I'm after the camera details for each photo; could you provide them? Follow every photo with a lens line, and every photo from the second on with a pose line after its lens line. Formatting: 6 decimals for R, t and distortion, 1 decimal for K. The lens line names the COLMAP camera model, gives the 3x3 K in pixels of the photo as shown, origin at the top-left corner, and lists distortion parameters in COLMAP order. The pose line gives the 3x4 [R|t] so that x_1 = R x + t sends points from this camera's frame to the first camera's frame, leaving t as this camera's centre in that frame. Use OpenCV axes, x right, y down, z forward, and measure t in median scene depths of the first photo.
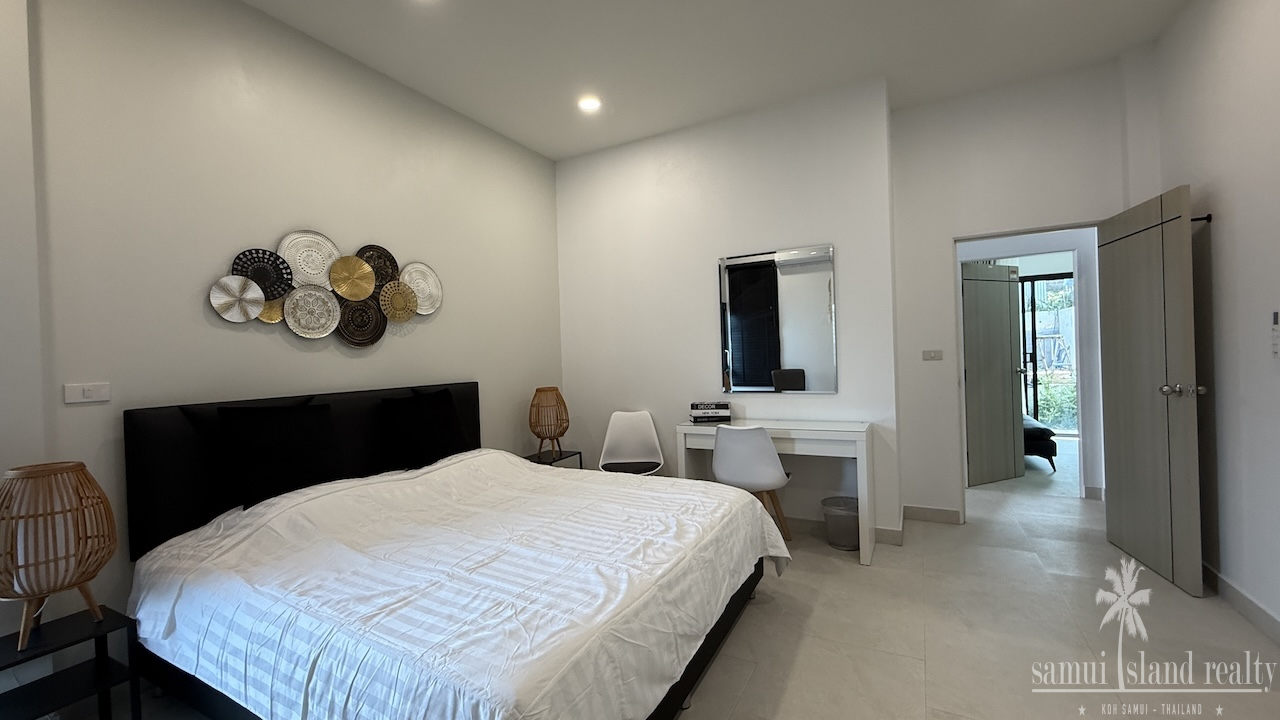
lens RADIAL K [[512.2, 0, 638.2], [0, 512.2, 359.0], [0, 0, 1]] dist [-0.000321, 0.000102]
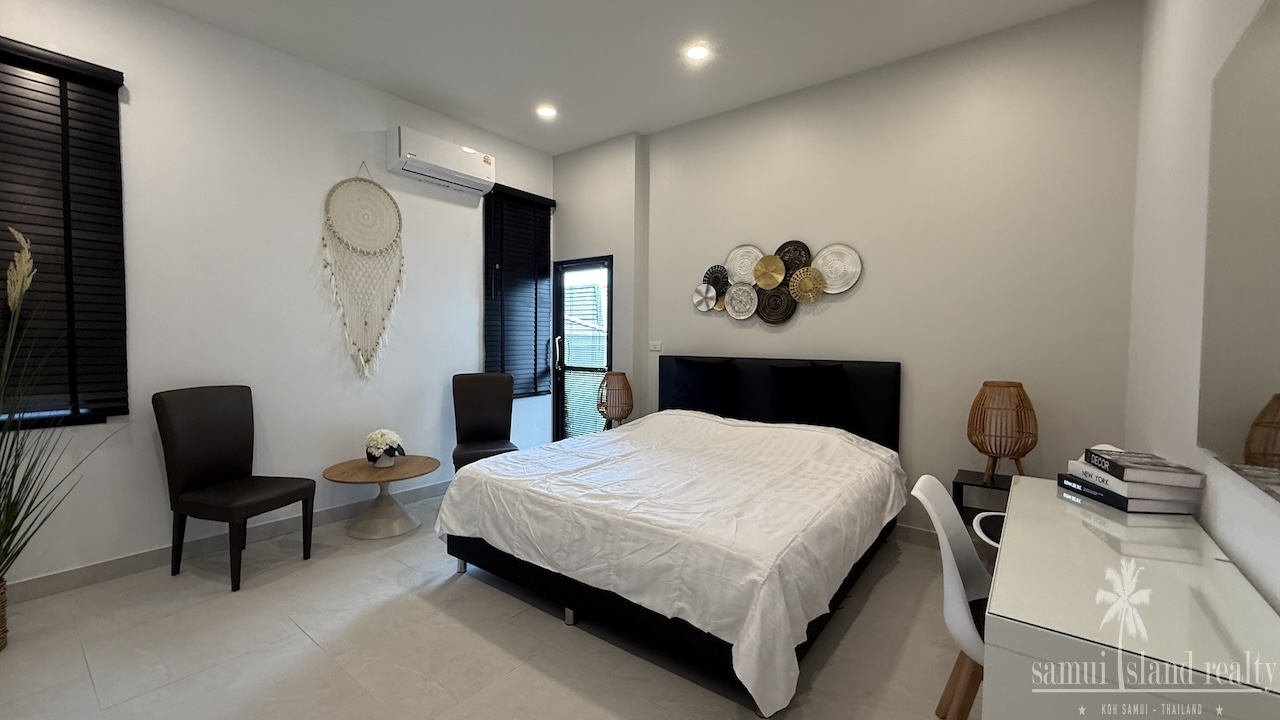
lens RADIAL K [[512.2, 0, 638.2], [0, 512.2, 359.0], [0, 0, 1]] dist [-0.000321, 0.000102]
pose [[-0.152364, 0.079788, -0.985099, 0.830585], [0.001335, 0.996752, 0.080526, -0.042790], [0.988324, 0.010954, -0.151975, 0.889277]]
